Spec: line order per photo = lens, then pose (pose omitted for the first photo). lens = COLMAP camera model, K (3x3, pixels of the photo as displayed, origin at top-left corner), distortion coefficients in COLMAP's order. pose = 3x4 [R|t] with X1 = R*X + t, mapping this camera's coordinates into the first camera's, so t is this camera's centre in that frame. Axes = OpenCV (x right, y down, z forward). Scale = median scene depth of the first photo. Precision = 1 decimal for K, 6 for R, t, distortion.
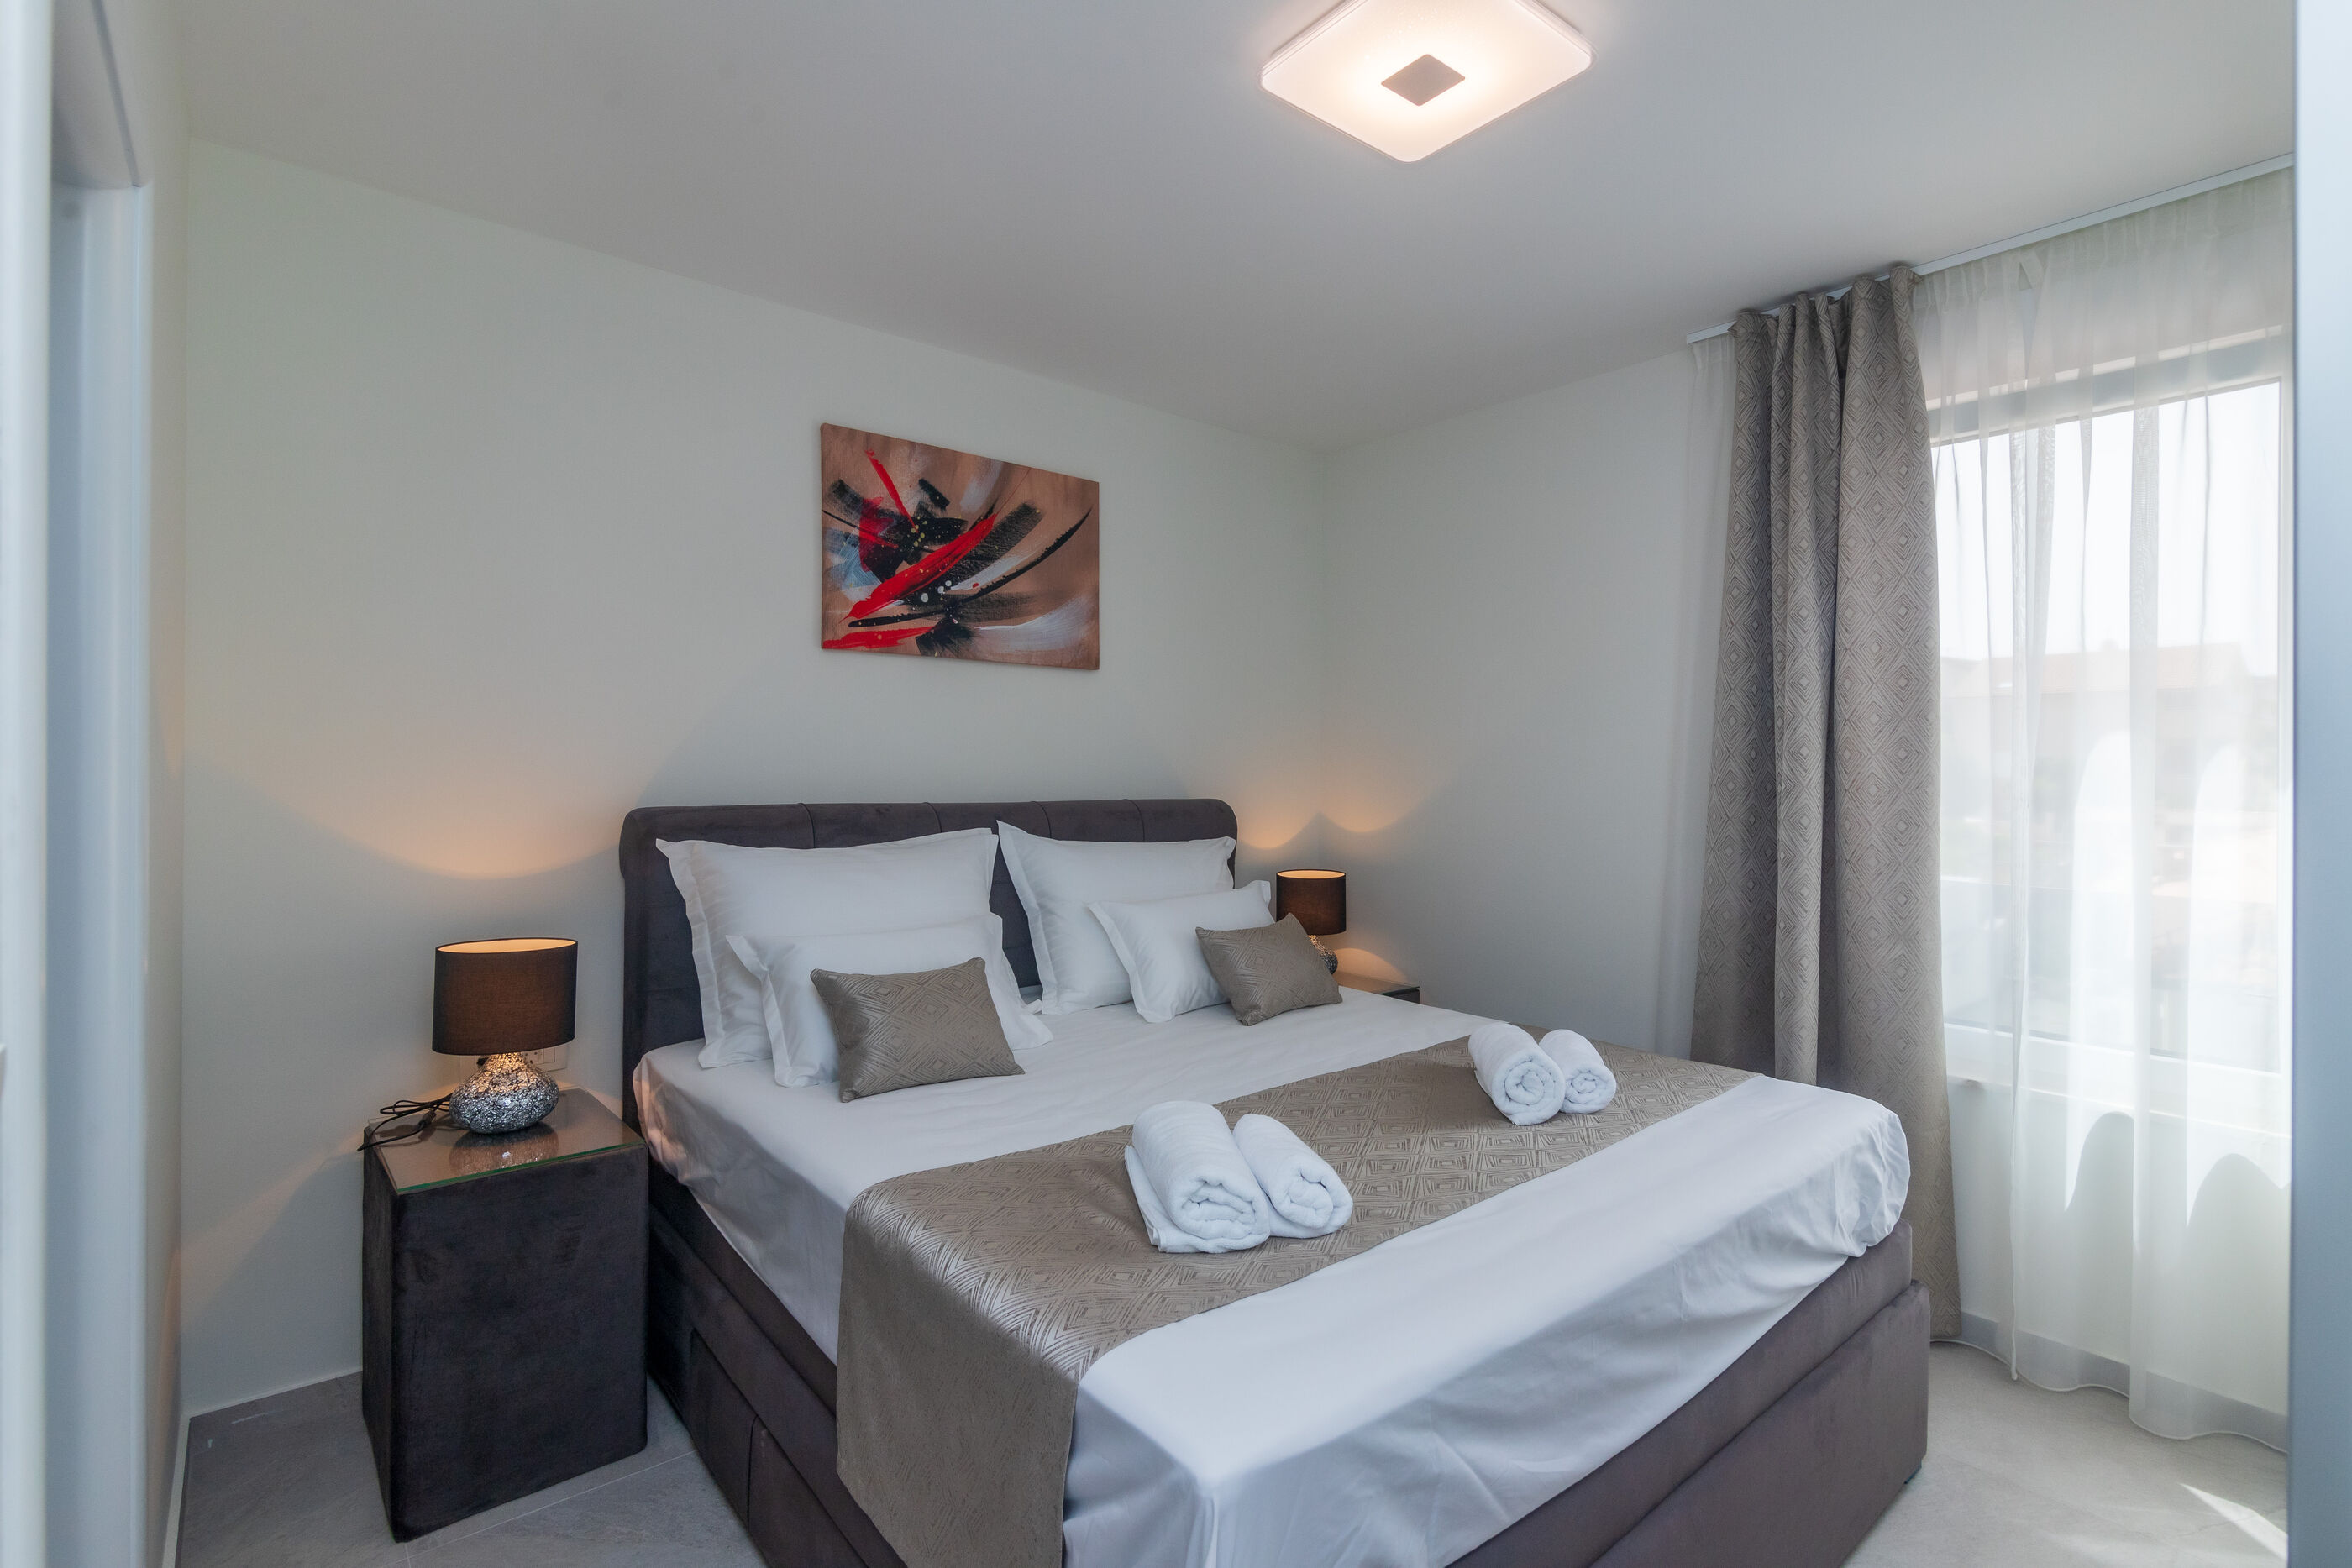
lens RADIAL K [[1098.4, 0, 1185.8], [0, 1098.4, 781.1], [0, 0, 1]] dist [-0.001477, -0.000949]
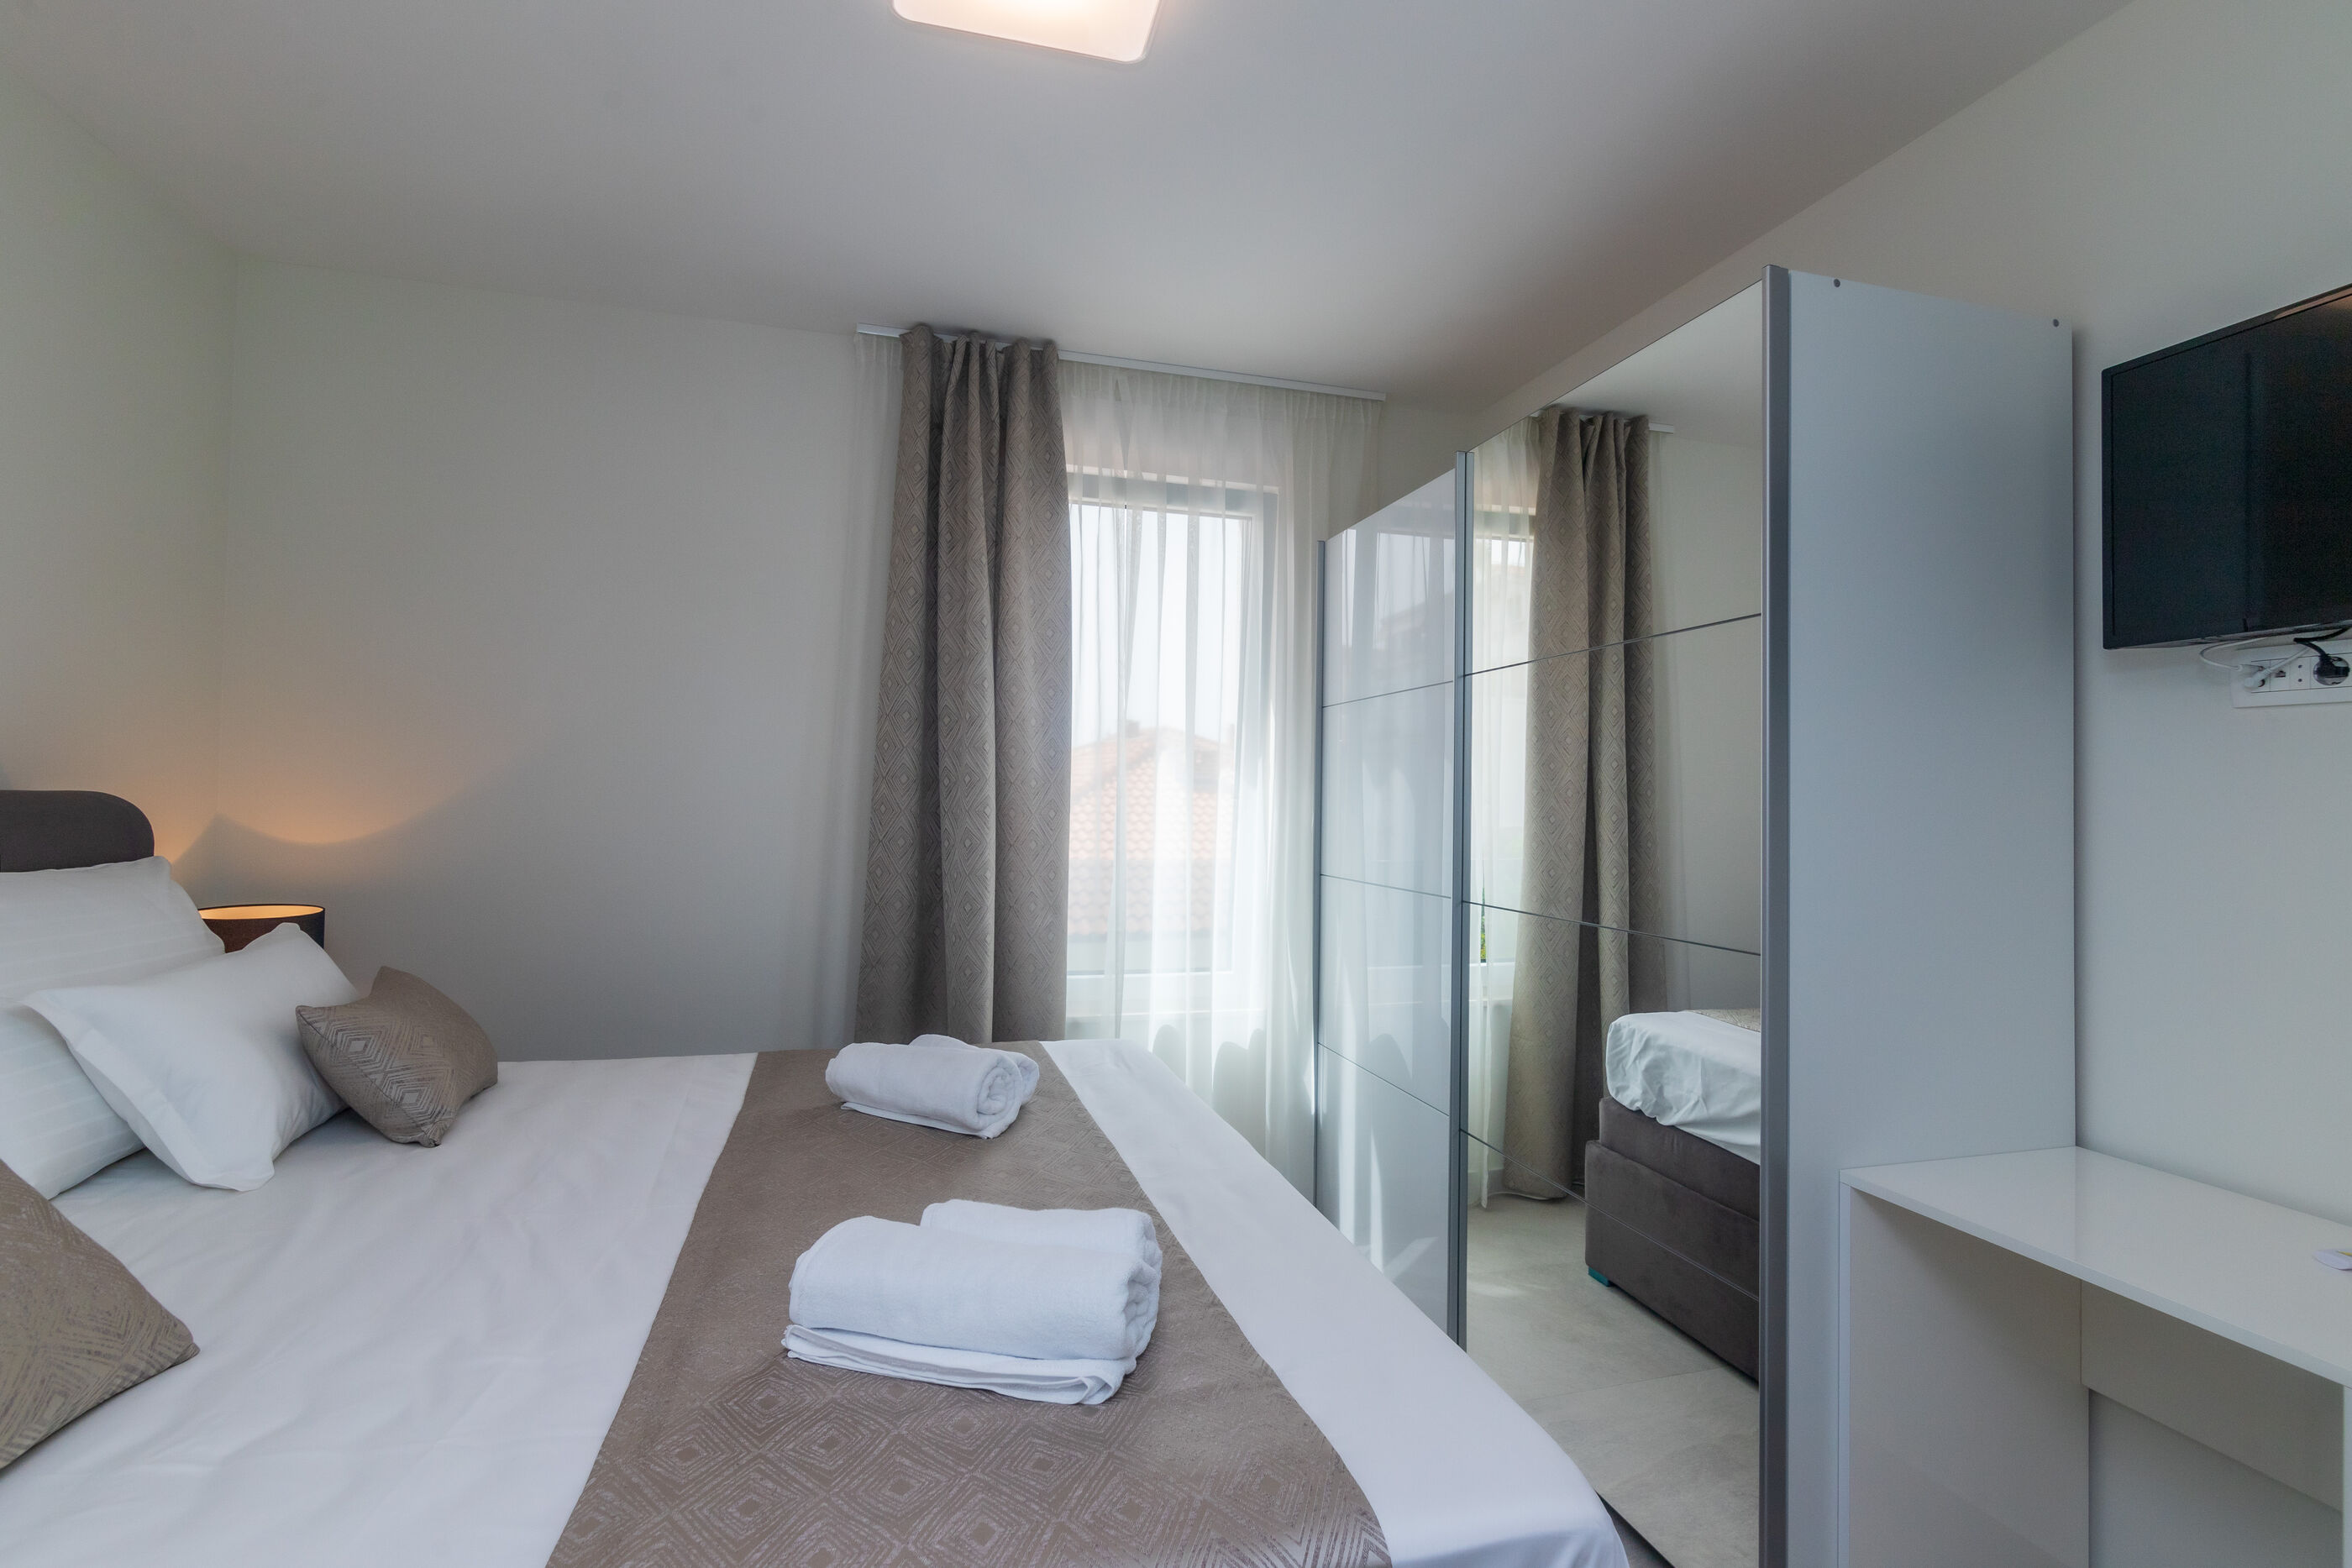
lens RADIAL K [[1098.4, 0, 1187.9], [0, 1098.4, 774.8], [0, 0, 1]] dist [-0.001477, -0.000949]
pose [[0.411355, 0.019686, 0.911263, -0.378205], [-0.009335, 0.999805, -0.017385, 0.018372], [-0.911427, -0.001355, 0.411459, 0.380530]]
